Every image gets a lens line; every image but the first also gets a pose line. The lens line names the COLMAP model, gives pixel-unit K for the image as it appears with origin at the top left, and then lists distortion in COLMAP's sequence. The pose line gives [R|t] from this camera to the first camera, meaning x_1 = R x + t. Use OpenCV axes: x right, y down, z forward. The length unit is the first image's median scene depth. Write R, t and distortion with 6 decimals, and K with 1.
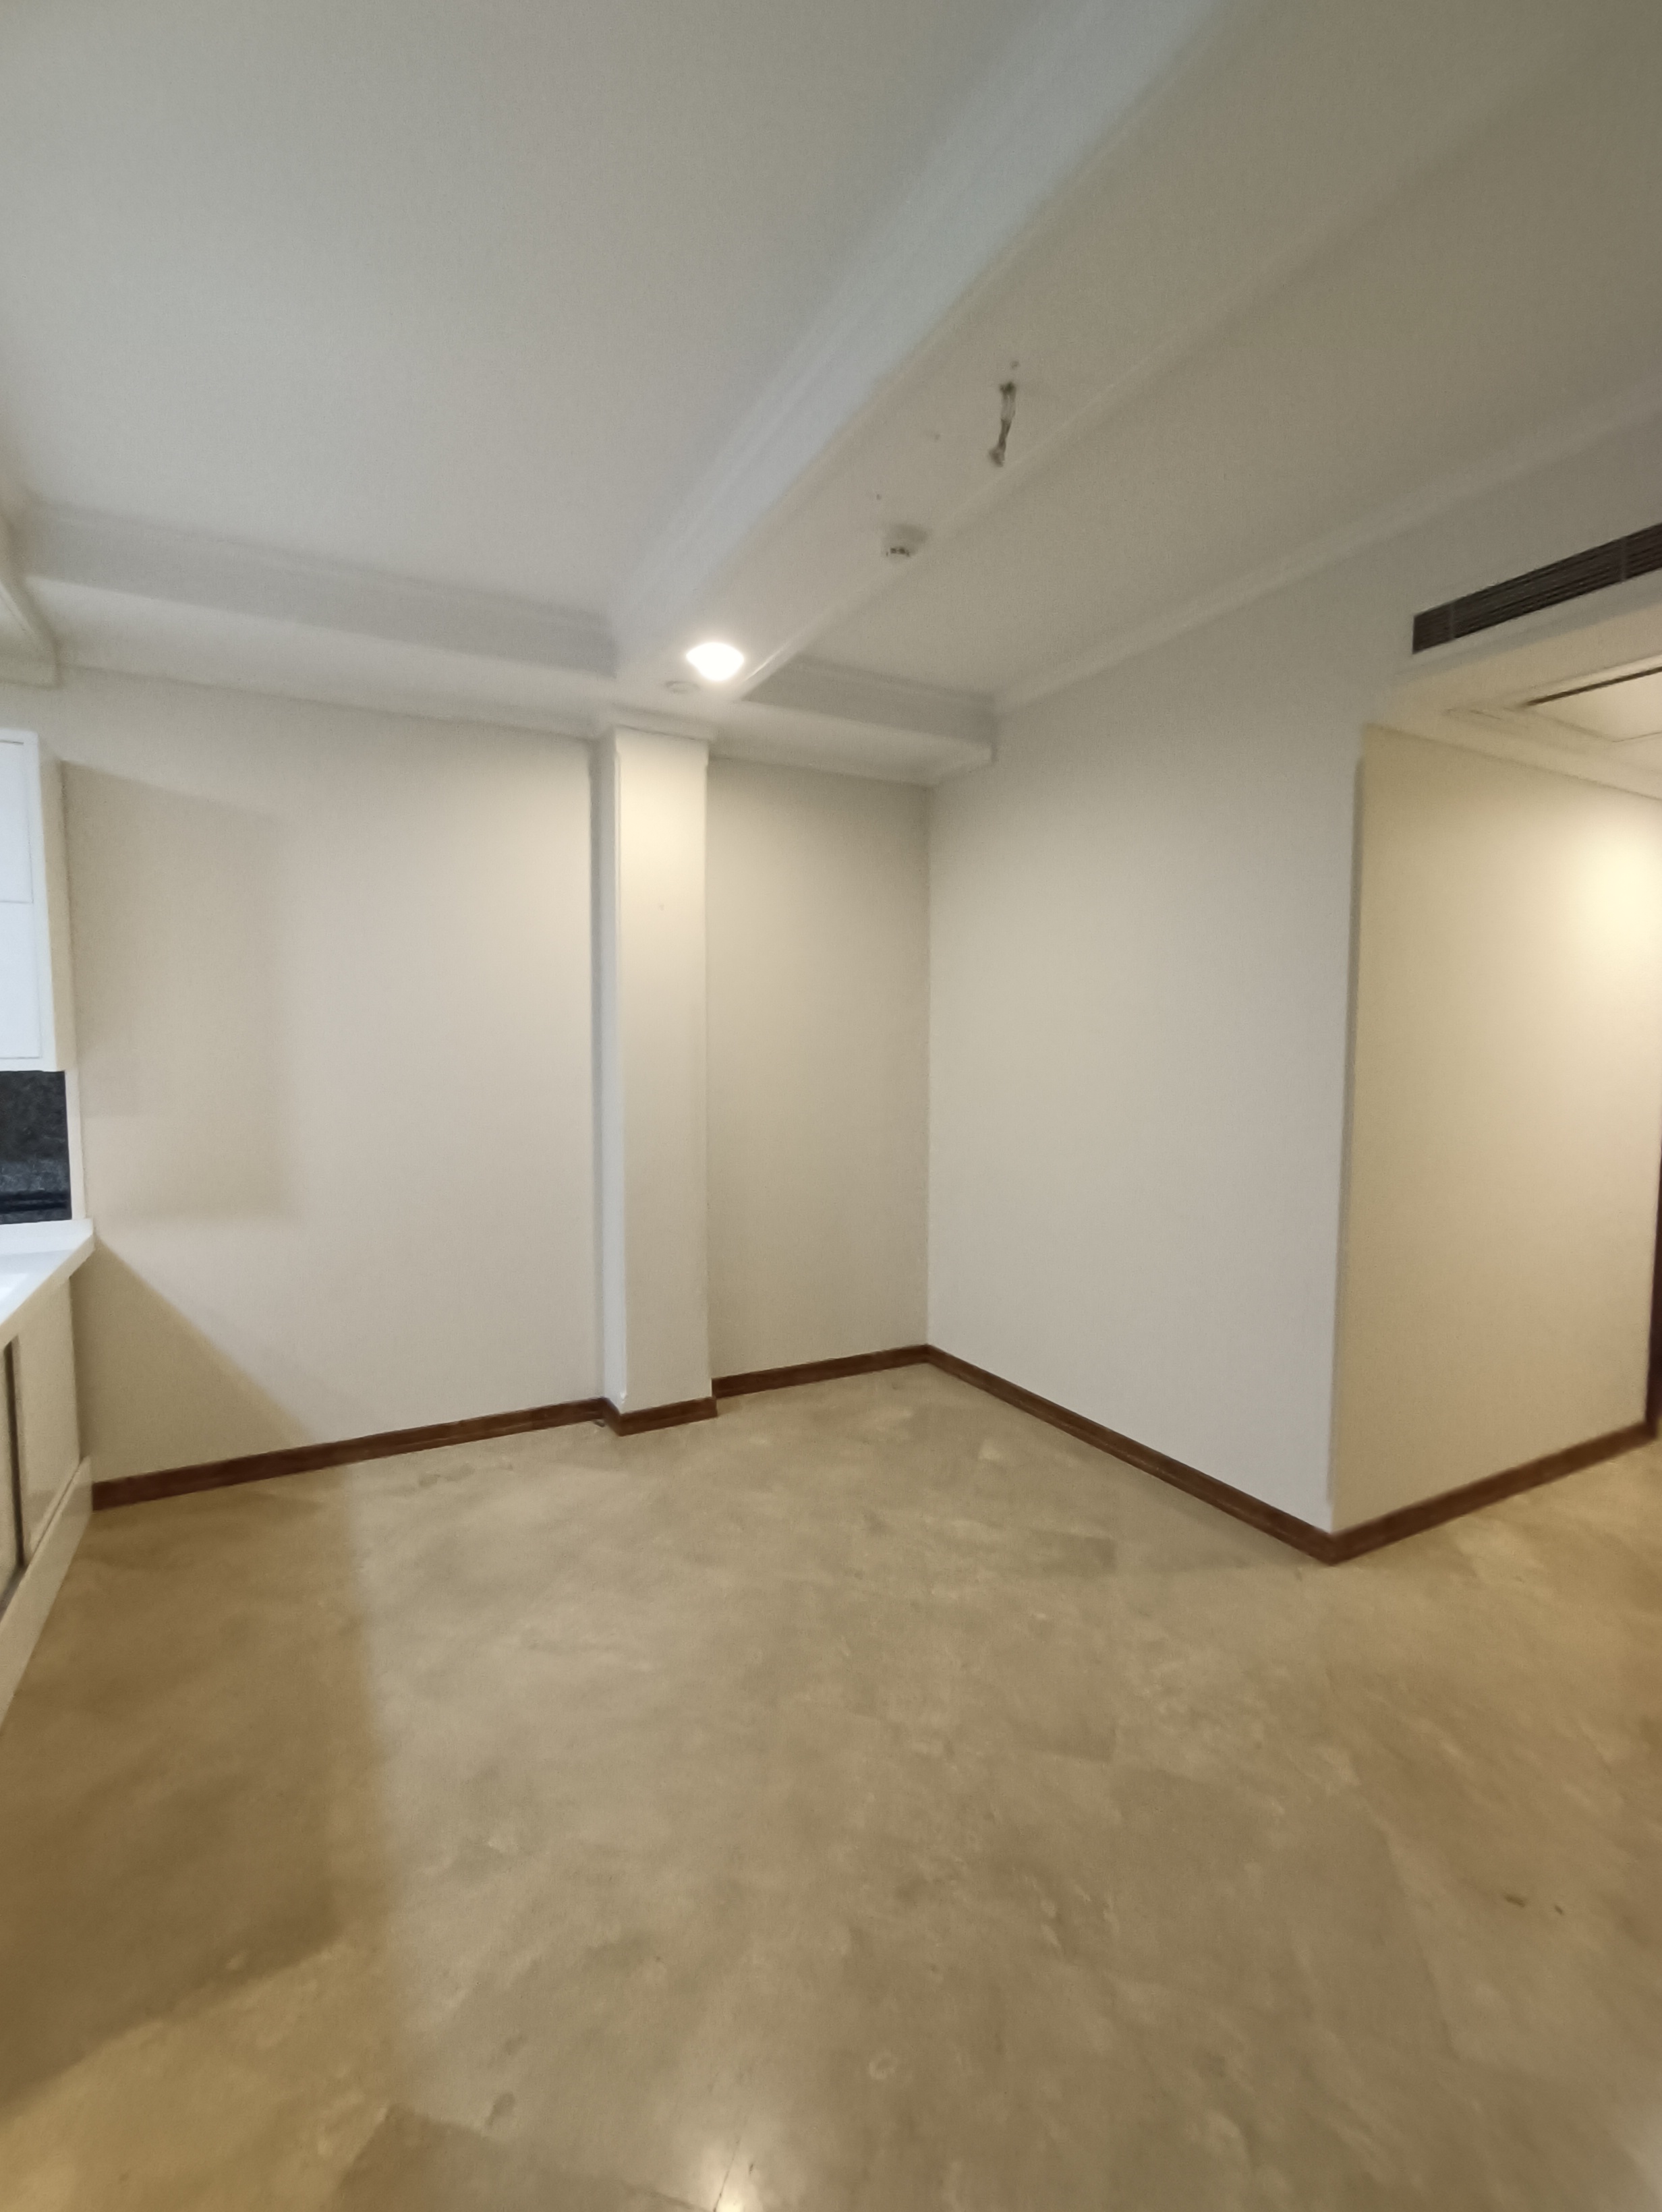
lens RADIAL K [[997.9, 0, 831.0], [0, 997.9, 1106.0], [0, 0, 1]] dist [0.000310, 0.000056]
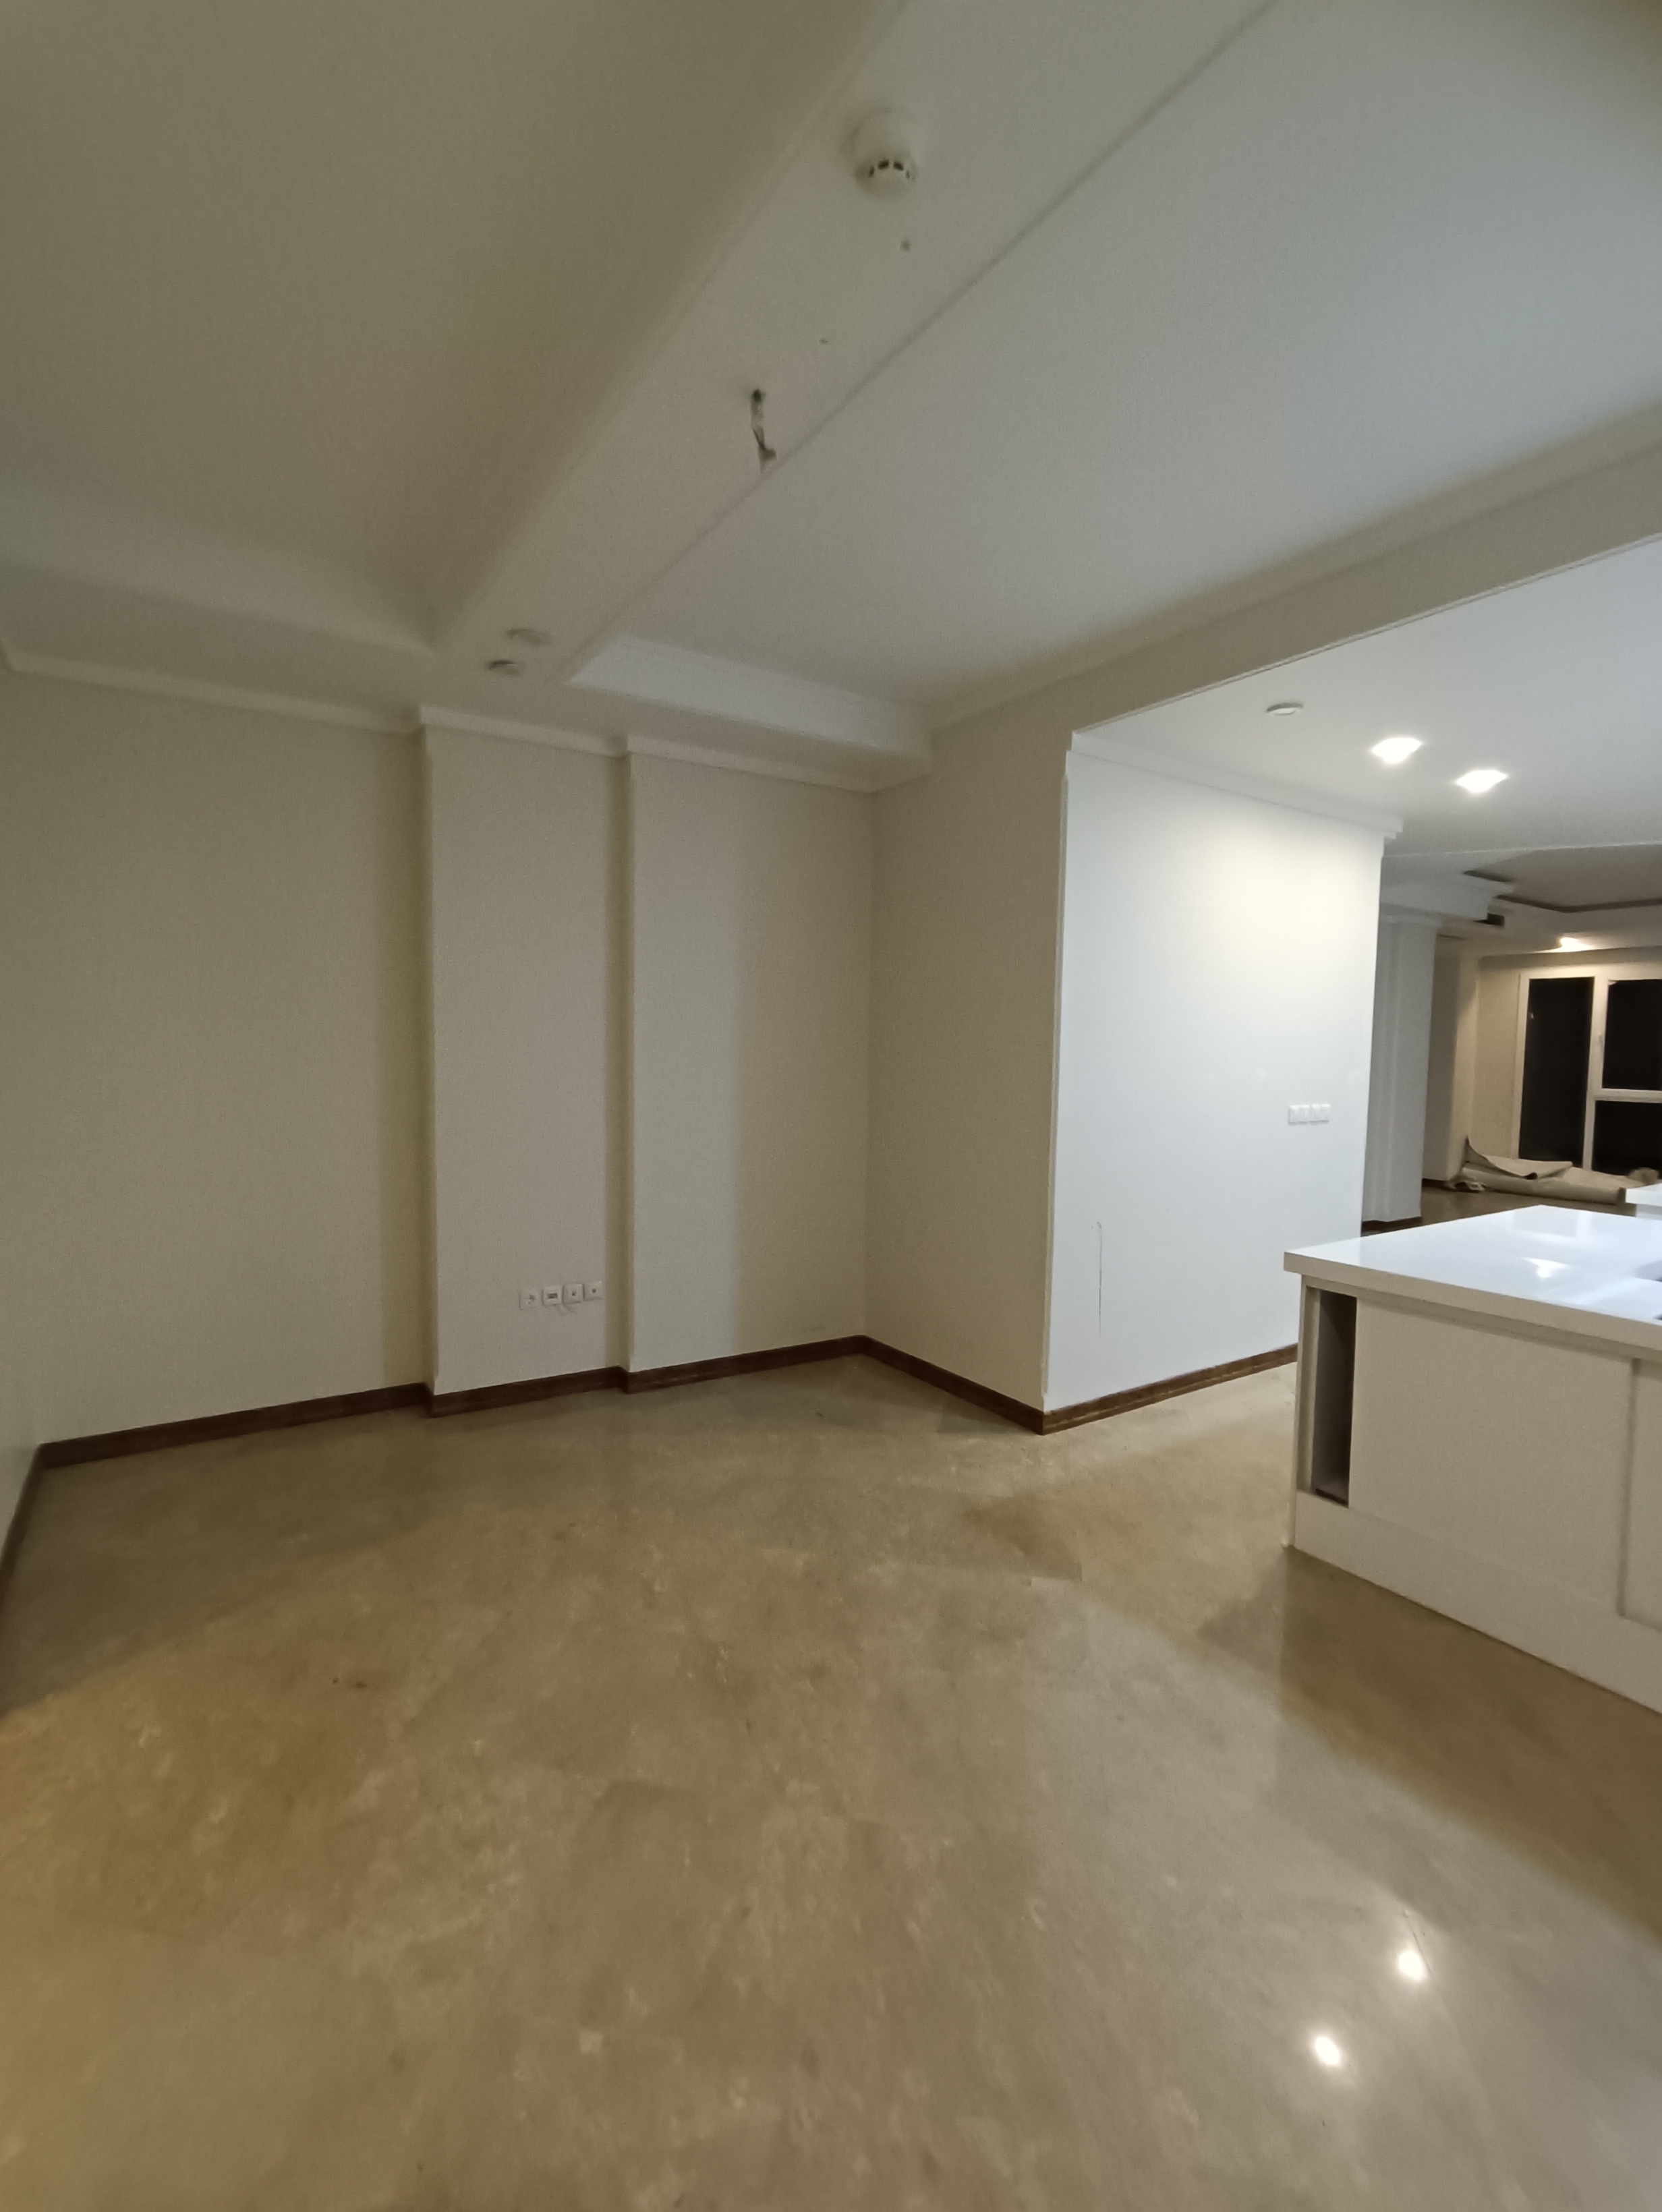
lens RADIAL K [[997.9, 0, 831.0], [0, 997.9, 1106.0], [0, 0, 1]] dist [0.000310, 0.000056]
pose [[-0.995564, -0.012997, -0.093181, 0.170136], [-0.025927, 0.989963, 0.138929, -0.130297], [0.090440, 0.140729, -0.985909, 1.911333]]
